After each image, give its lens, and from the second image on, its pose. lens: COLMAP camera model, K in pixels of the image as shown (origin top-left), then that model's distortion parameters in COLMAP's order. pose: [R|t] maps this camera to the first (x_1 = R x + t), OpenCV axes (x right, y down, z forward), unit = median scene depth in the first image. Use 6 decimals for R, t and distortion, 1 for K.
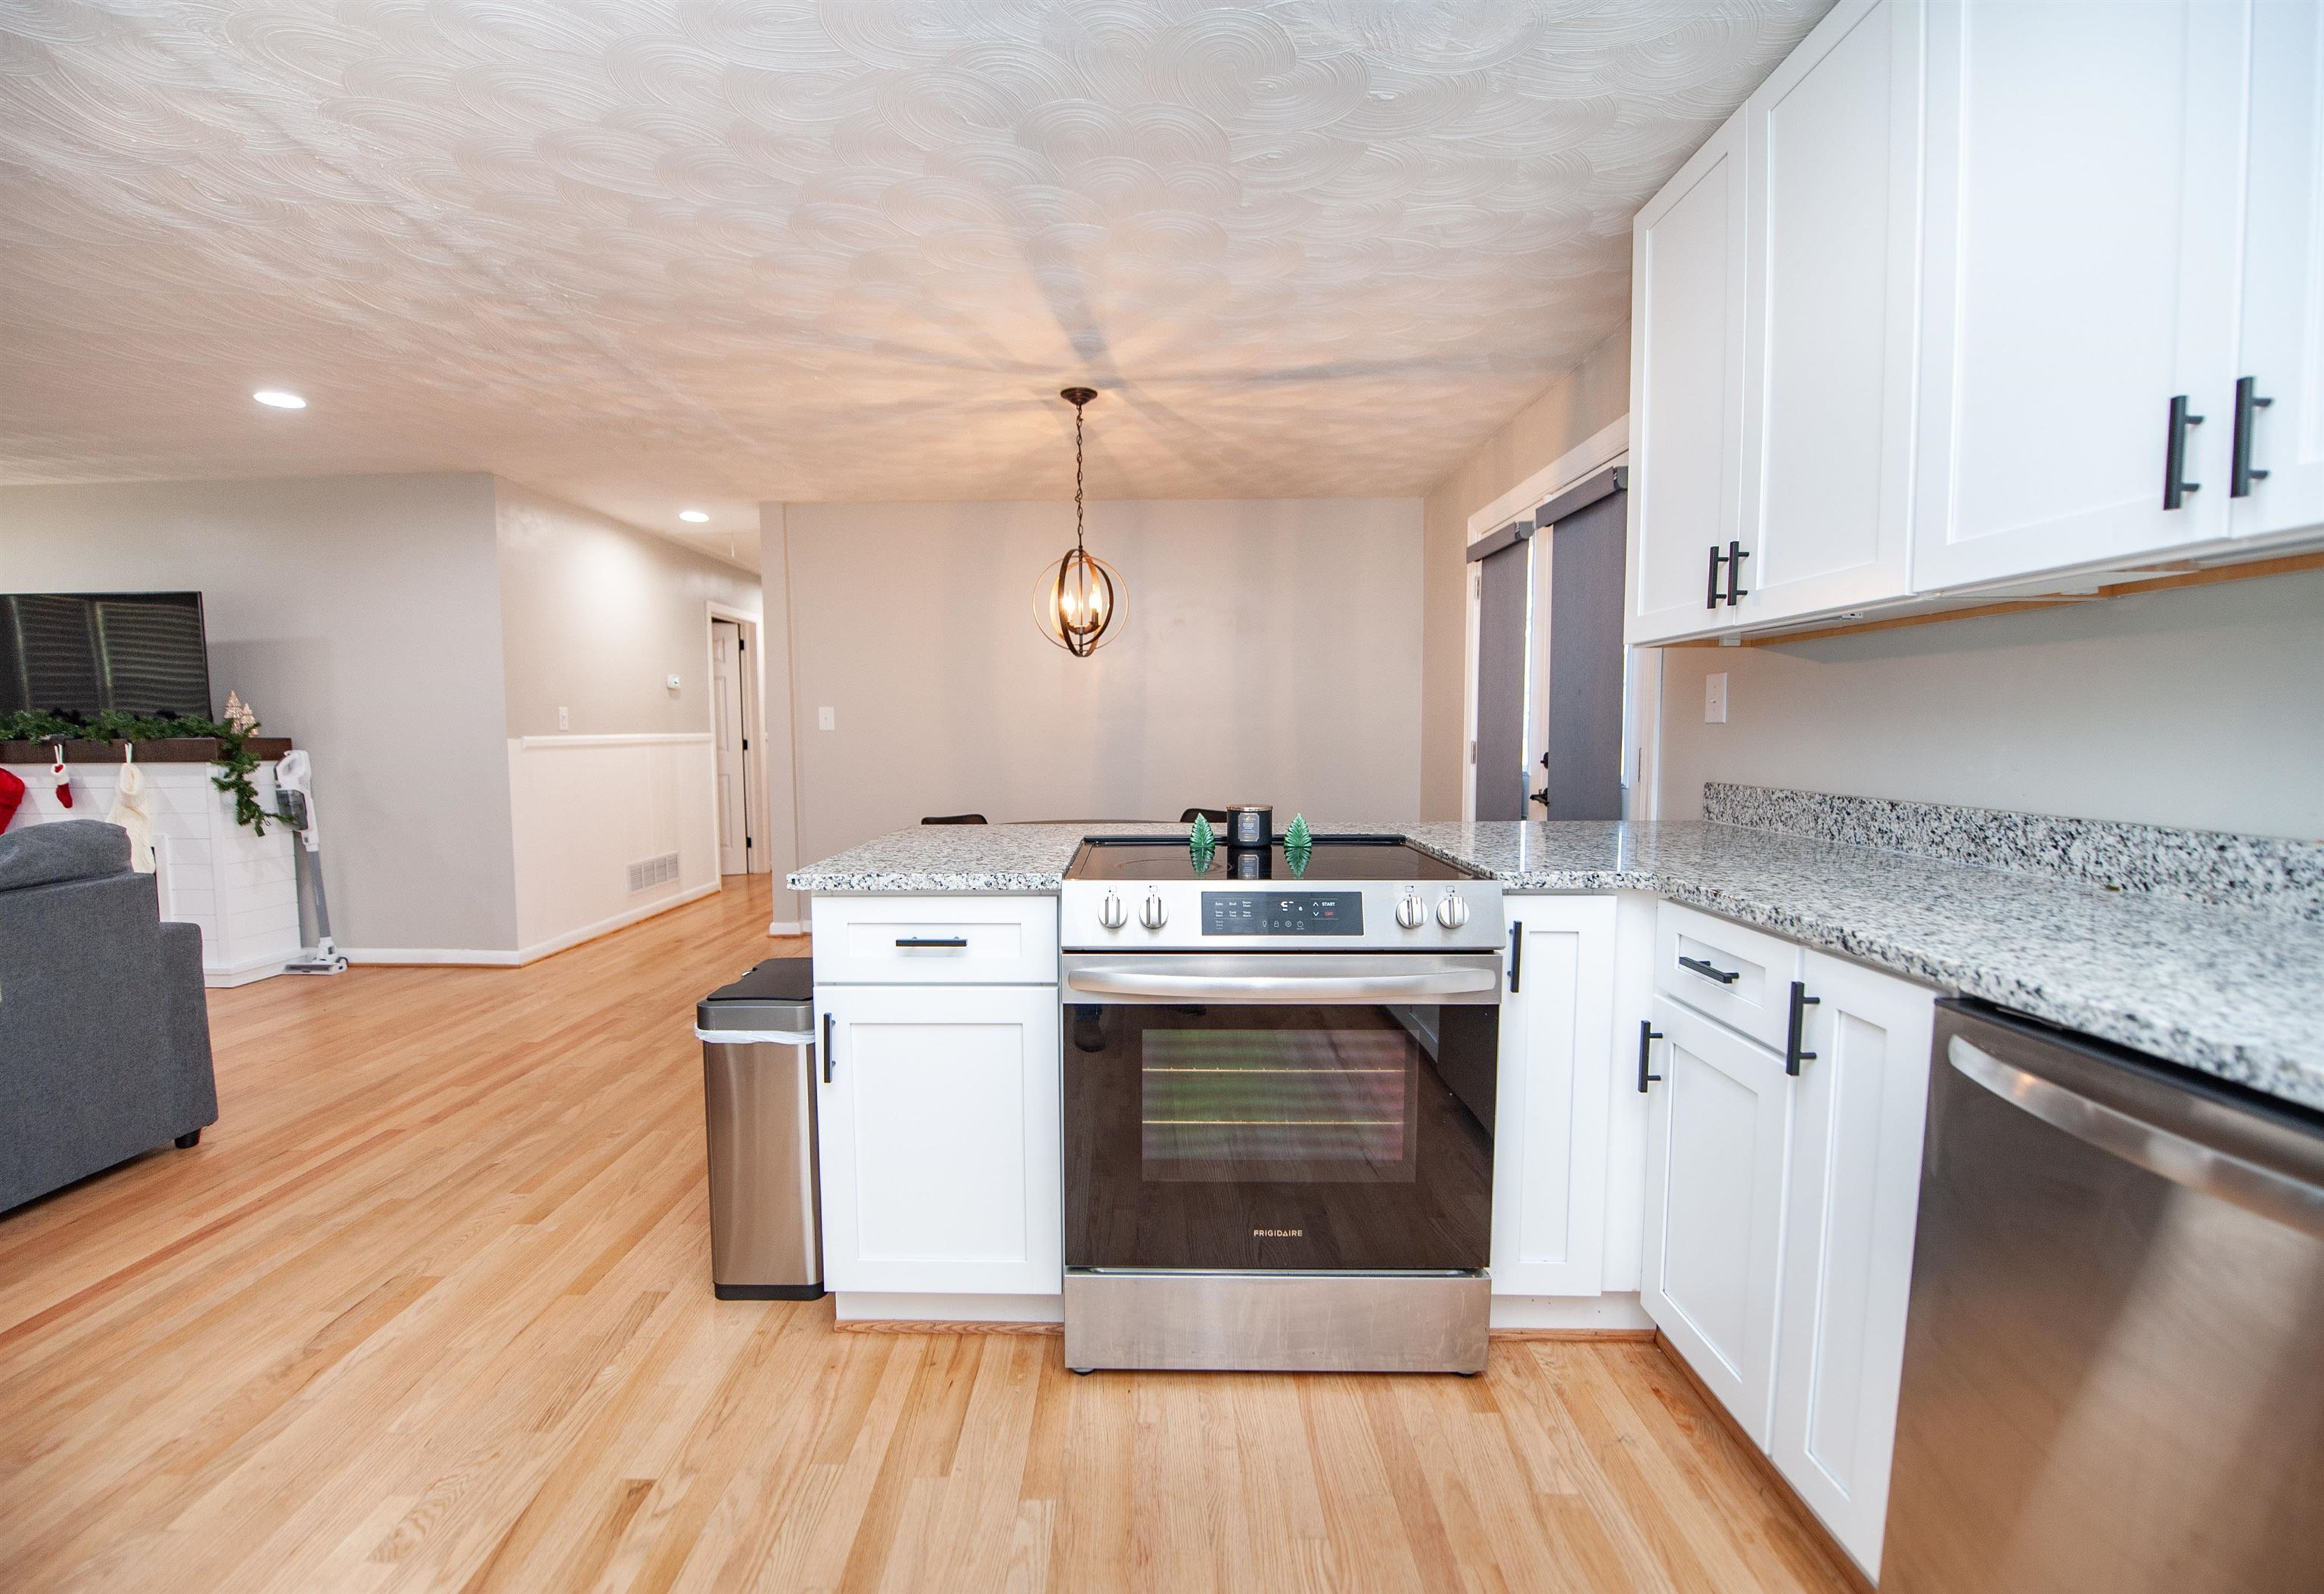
lens RADIAL K [[962.9, 0, 1135.6], [0, 962.9, 798.1], [0, 0, 1]] dist [-0.016868, -0.000244]
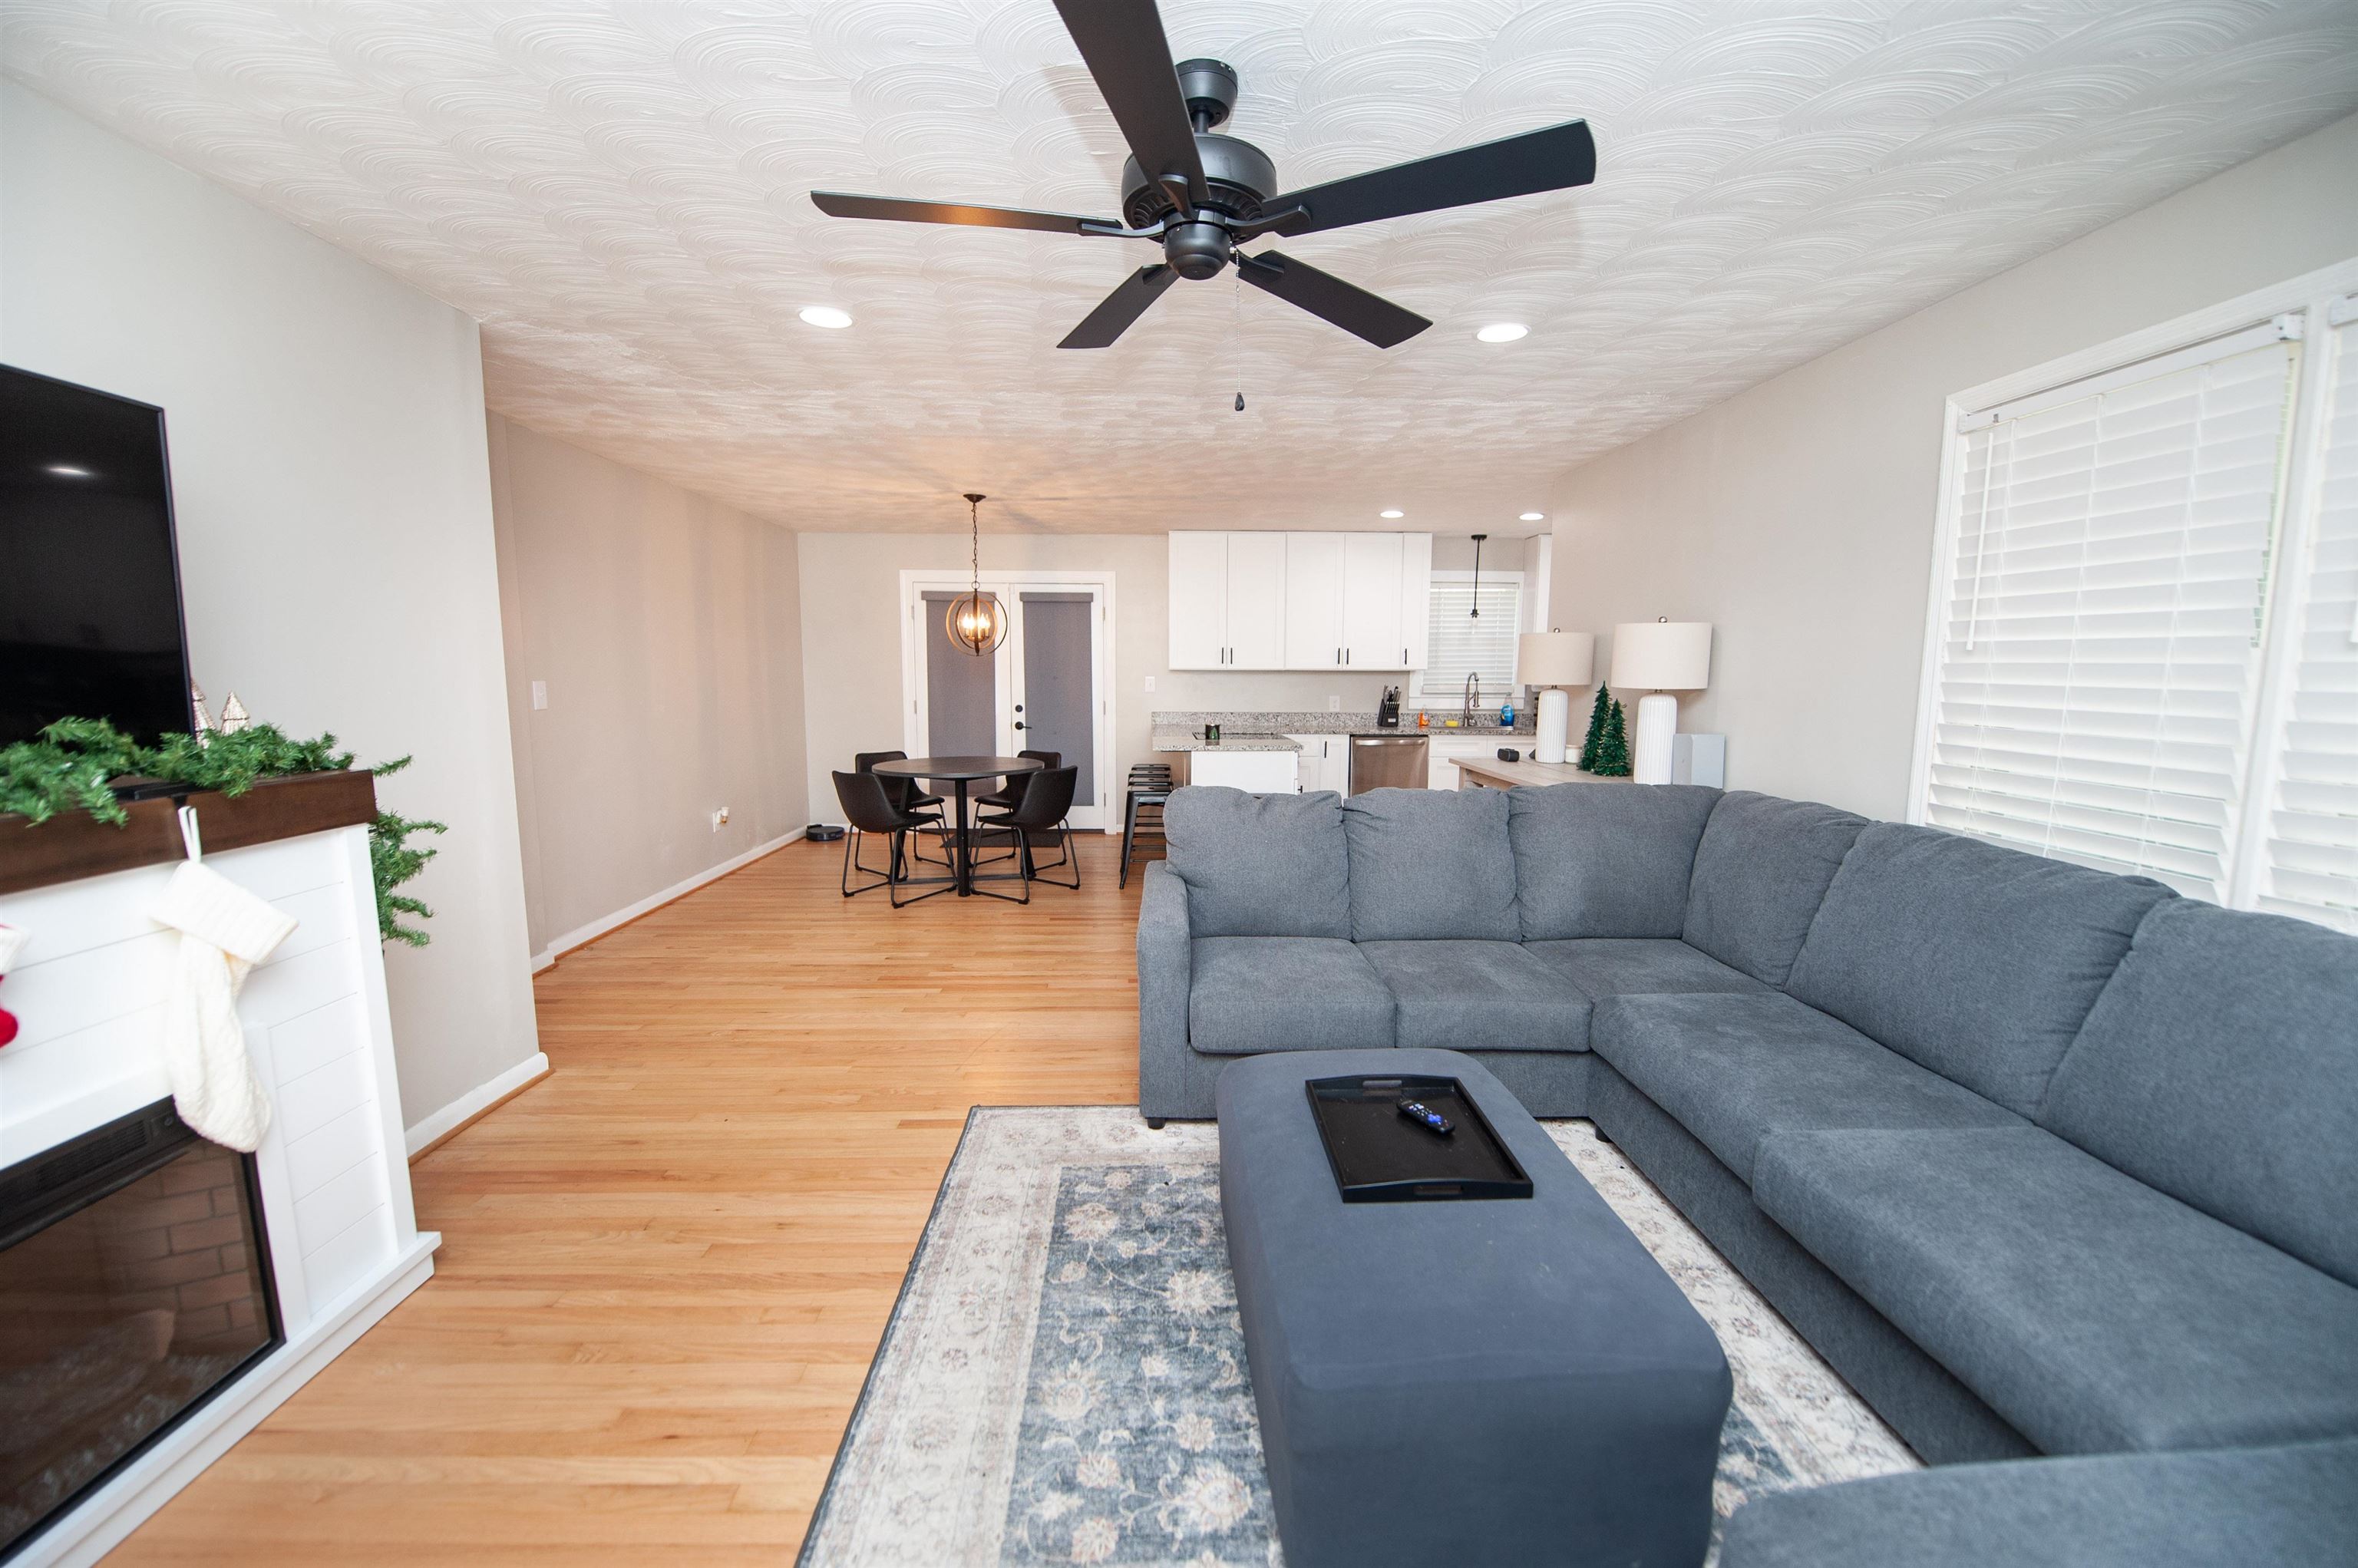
lens RADIAL K [[954.7, 0, 1184.3], [0, 954.7, 785.9], [0, 0, 1]] dist [-0.000781, -0.000089]
pose [[-0.055038, -0.117663, 0.991527, -3.211751], [0.065749, 0.990450, 0.121185, -0.189353], [-0.996317, 0.071862, -0.046777, 1.383208]]
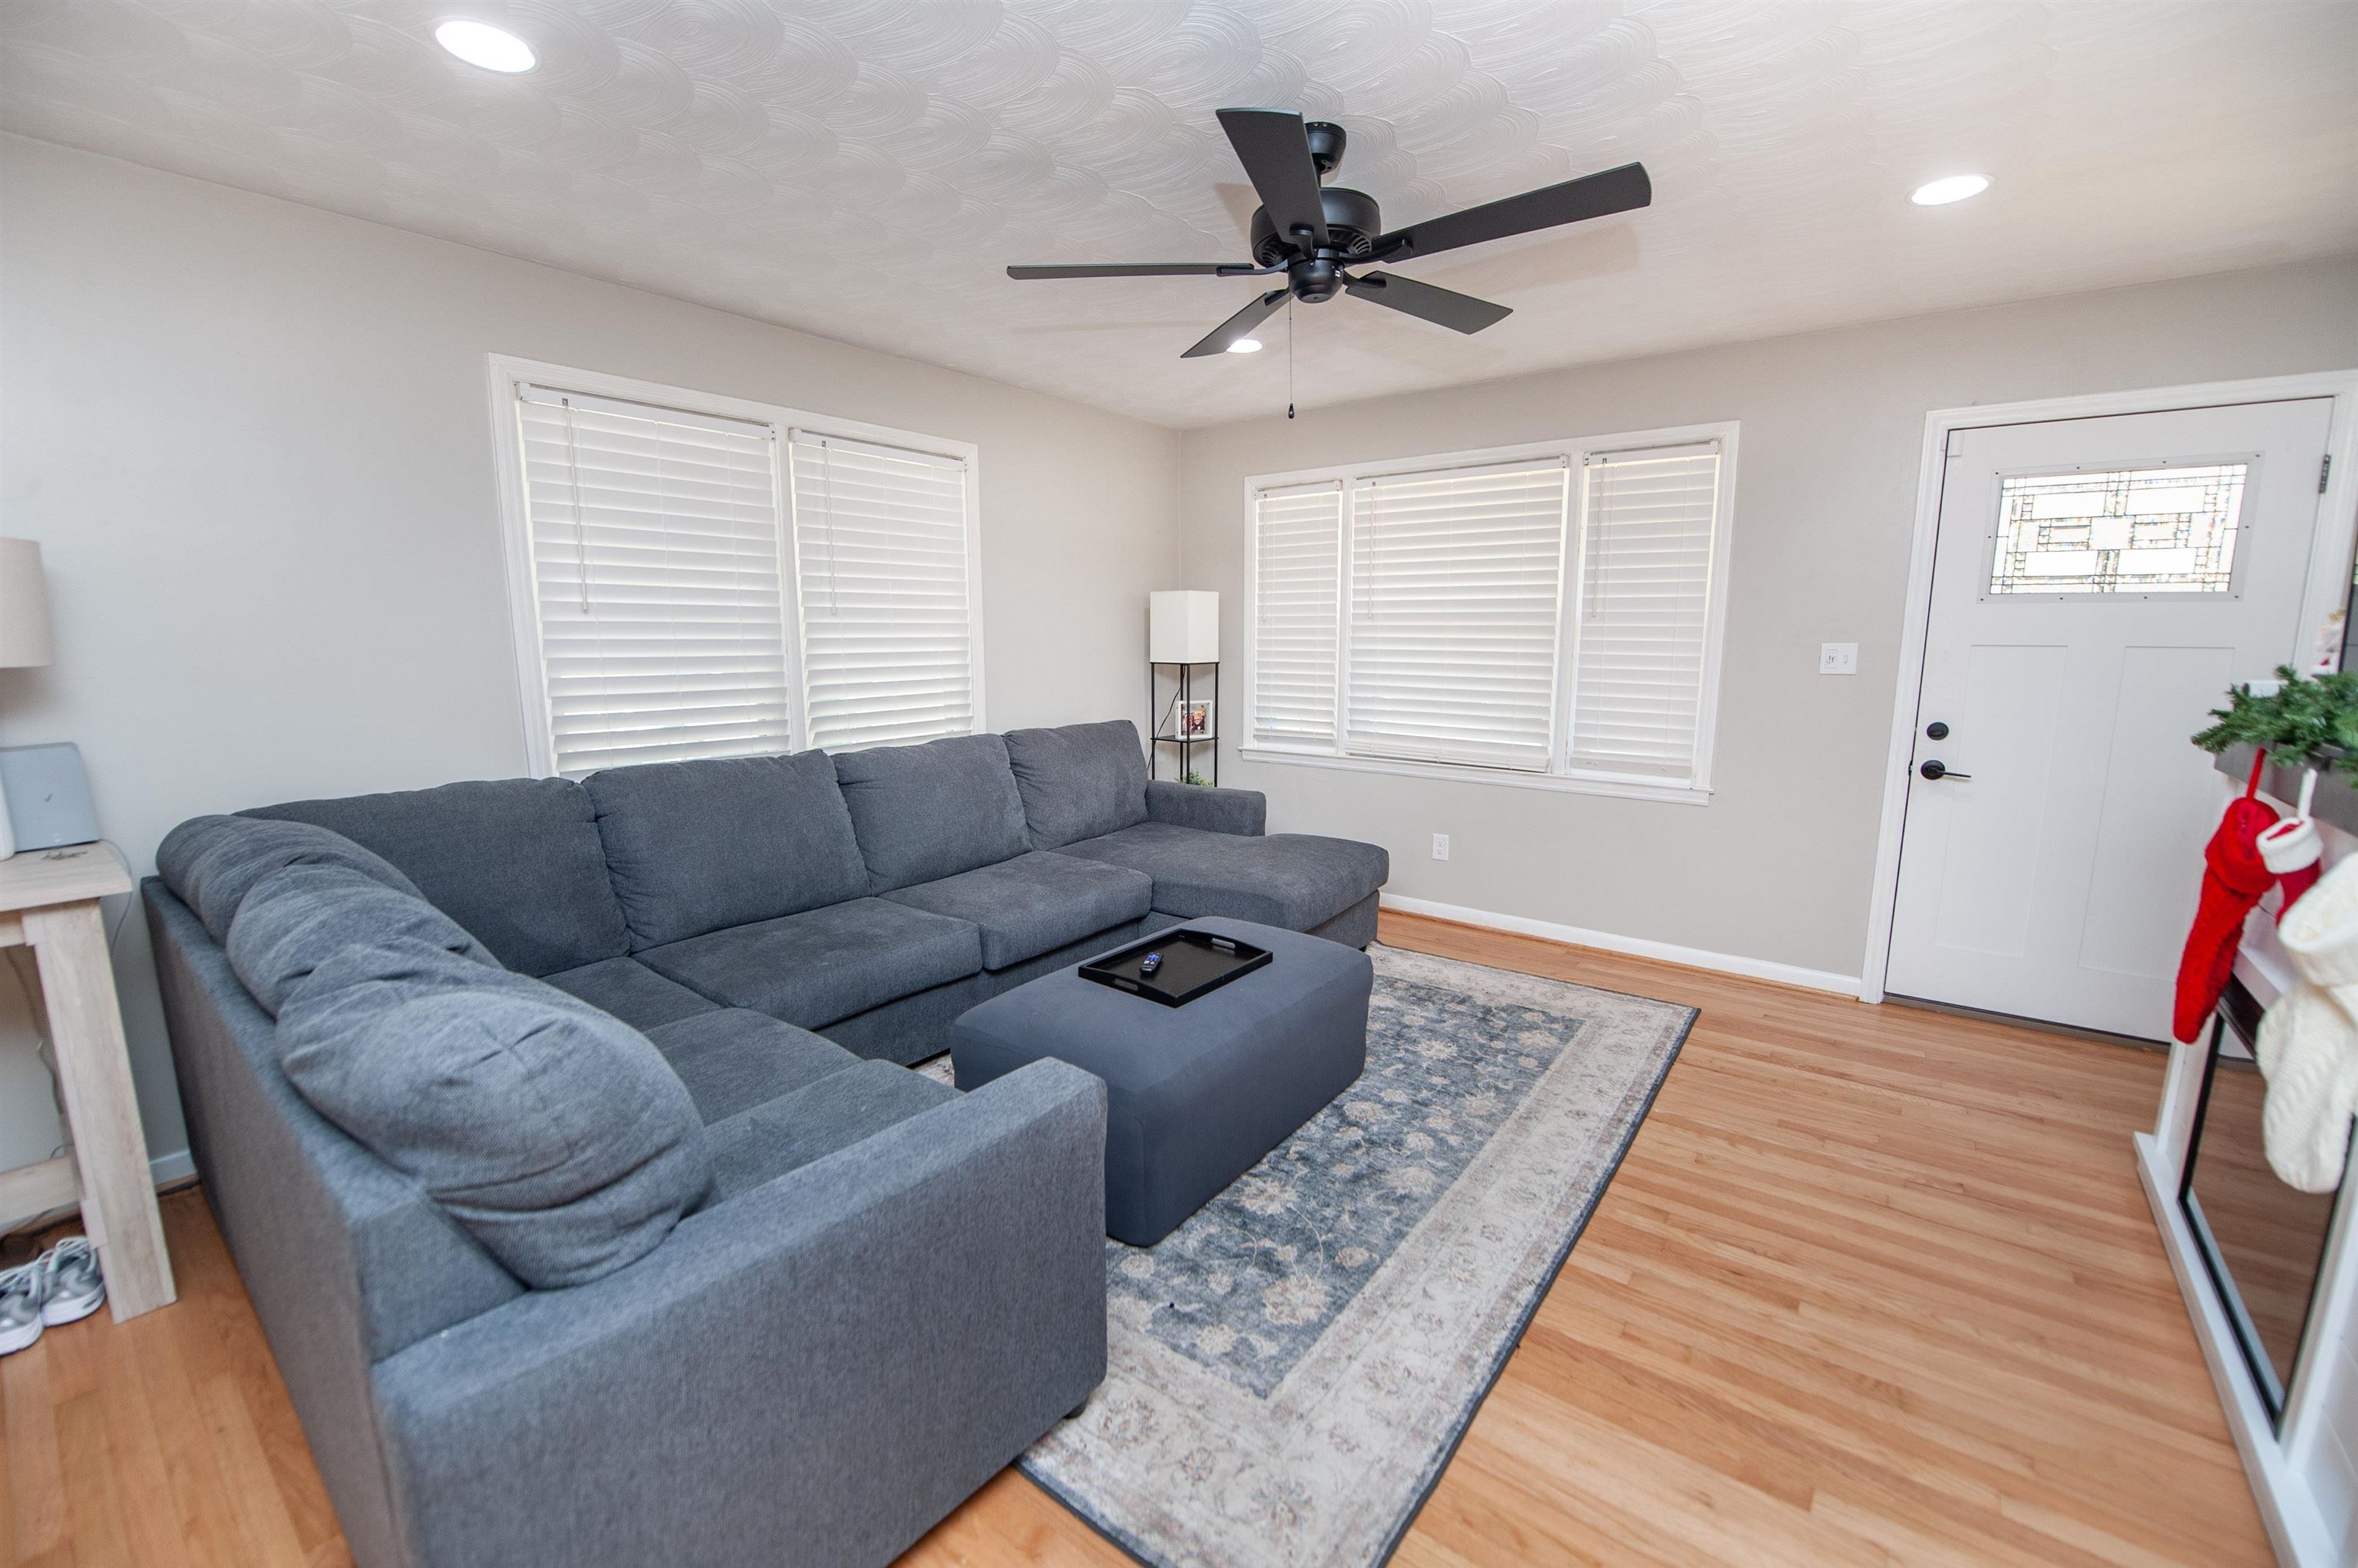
lens RADIAL K [[969.3, 0, 1178.2], [0, 969.3, 790.1], [0, 0, 1]] dist [-0.019865, -0.000524]
pose [[-0.600113, 0.132588, -0.788850, -1.256948], [-0.051295, 0.977759, 0.203362, -0.224182], [0.798269, 0.162505, -0.579965, 1.888476]]
